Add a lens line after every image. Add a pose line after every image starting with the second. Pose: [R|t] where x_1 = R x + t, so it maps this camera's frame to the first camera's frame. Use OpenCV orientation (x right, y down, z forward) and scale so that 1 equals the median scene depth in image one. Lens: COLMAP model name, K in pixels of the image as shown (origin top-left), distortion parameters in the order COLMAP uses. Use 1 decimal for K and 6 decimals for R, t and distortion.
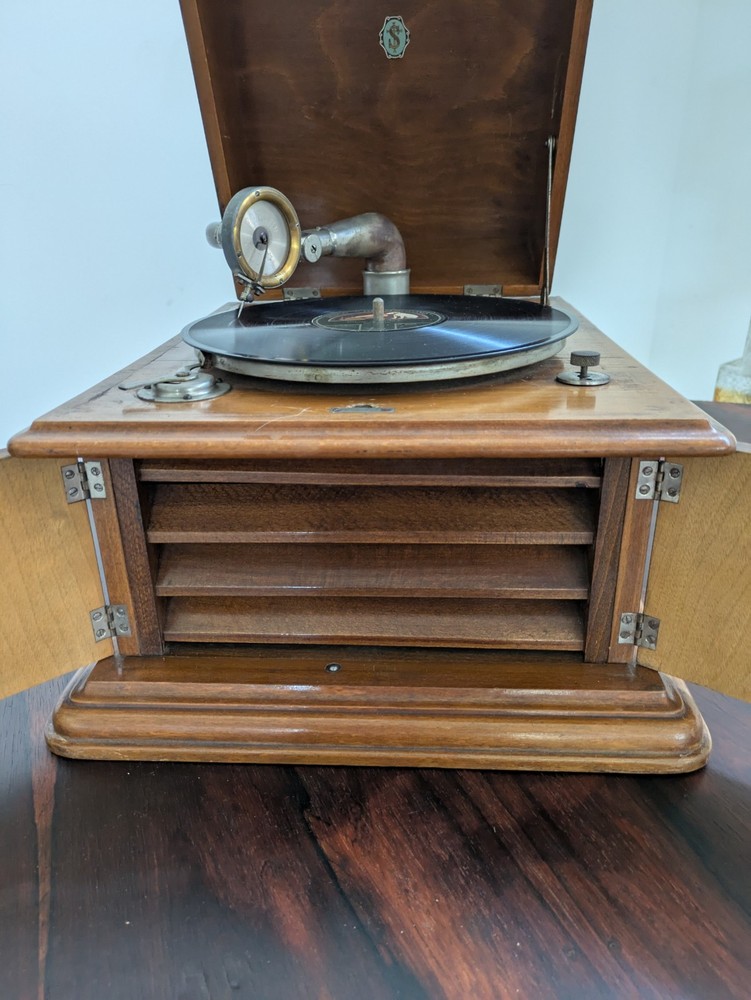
lens RADIAL K [[752.1, 0, 358.7], [0, 752.1, 550.2], [0, 0, 1]] dist [0.012952, -0.034069]
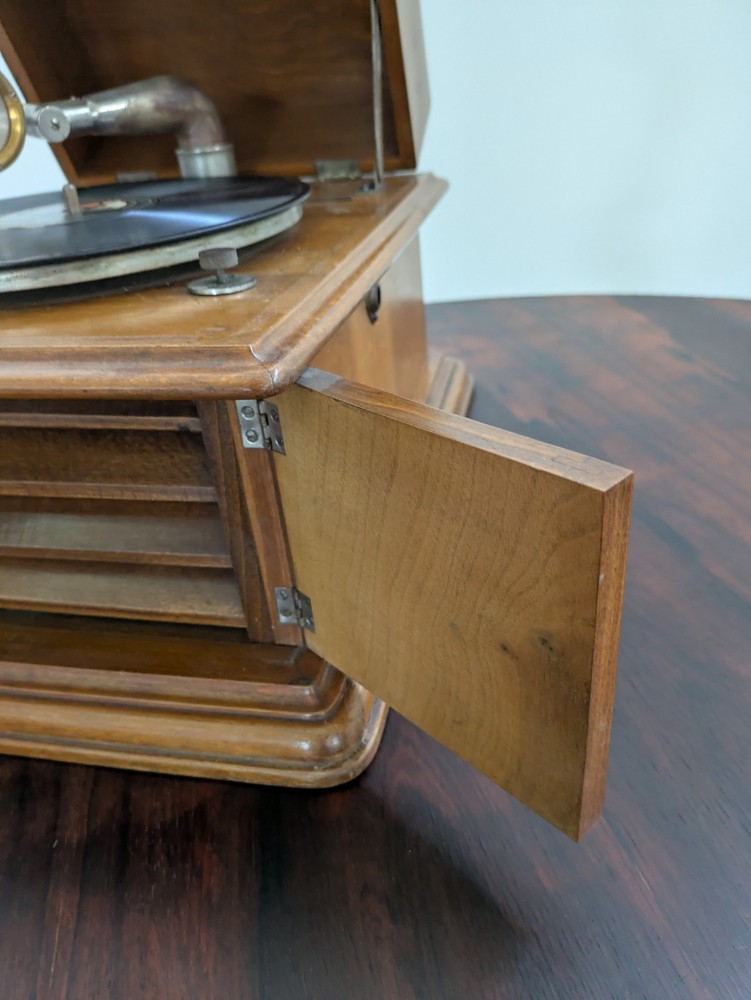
lens RADIAL K [[752.1, 0, 411.5], [0, 752.1, 545.0], [0, 0, 1]] dist [0.012952, -0.034069]
pose [[0.991442, 0.029318, -0.127216, 0.610523], [-0.013341, 0.992109, 0.124671, -0.064776], [0.129867, -0.121906, 0.984009, 0.241259]]
